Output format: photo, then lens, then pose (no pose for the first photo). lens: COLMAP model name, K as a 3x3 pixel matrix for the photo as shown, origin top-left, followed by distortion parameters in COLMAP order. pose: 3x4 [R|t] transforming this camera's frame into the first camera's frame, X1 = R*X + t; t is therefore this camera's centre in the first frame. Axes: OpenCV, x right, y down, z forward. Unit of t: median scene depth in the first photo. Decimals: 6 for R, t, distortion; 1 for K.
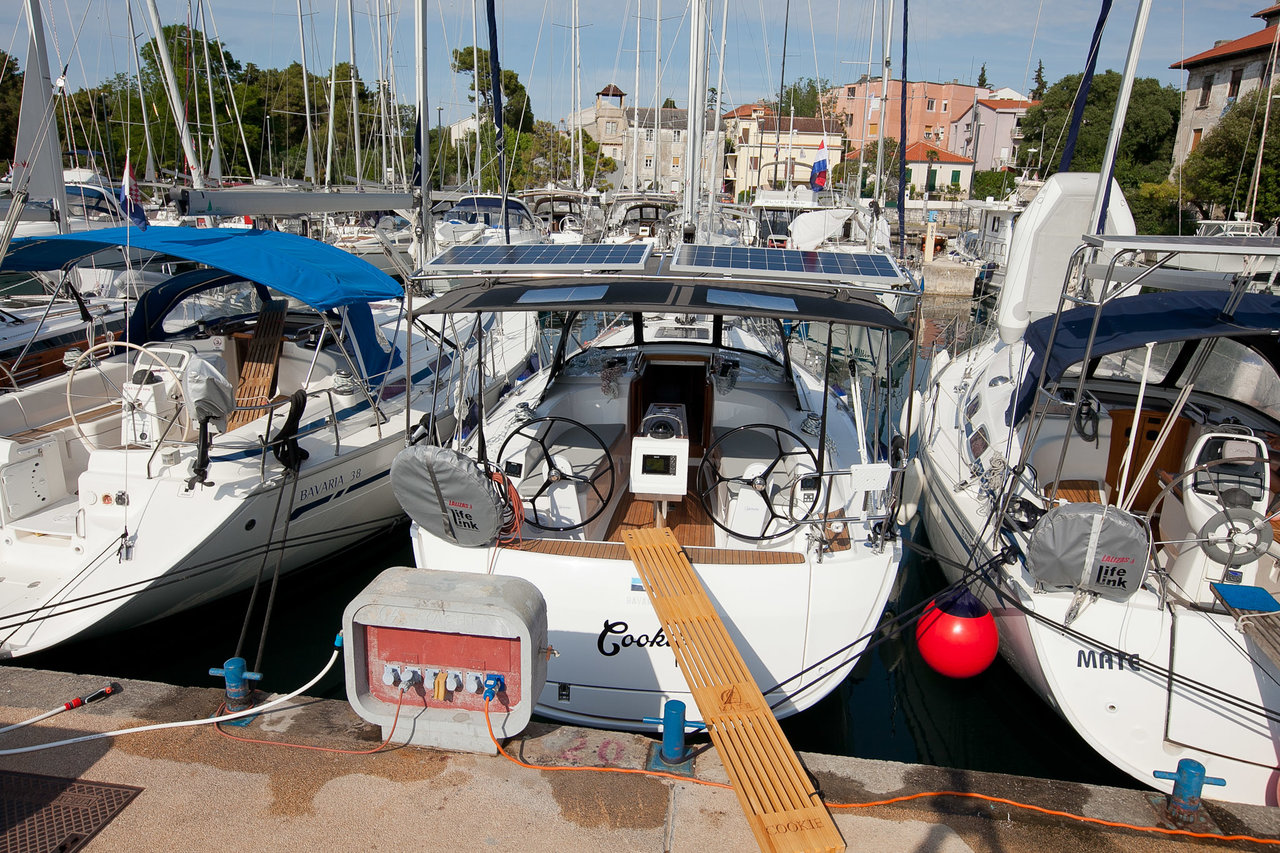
lens RADIAL K [[906.1, 0, 631.3], [0, 906.1, 423.8], [0, 0, 1]] dist [0.008098, -0.000798]
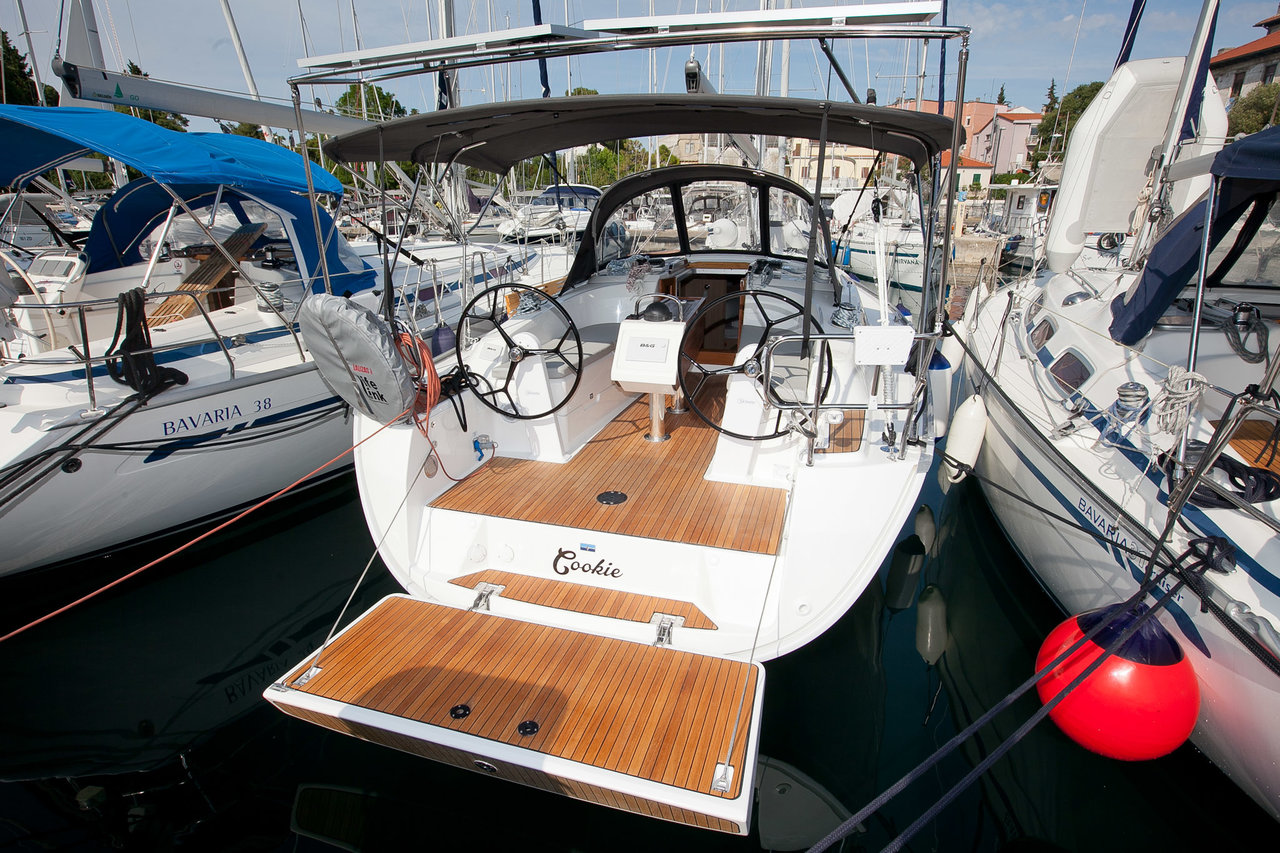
lens RADIAL K [[689.1, 0, 631.7], [0, 689.1, 415.7], [0, 0, 1]] dist [-0.021837, 0.003500]
pose [[0.979711, 0.042573, -0.195841, 0.146825], [-0.034842, 0.998478, 0.042752, 0.080385], [0.197363, -0.035061, 0.979703, 0.360736]]
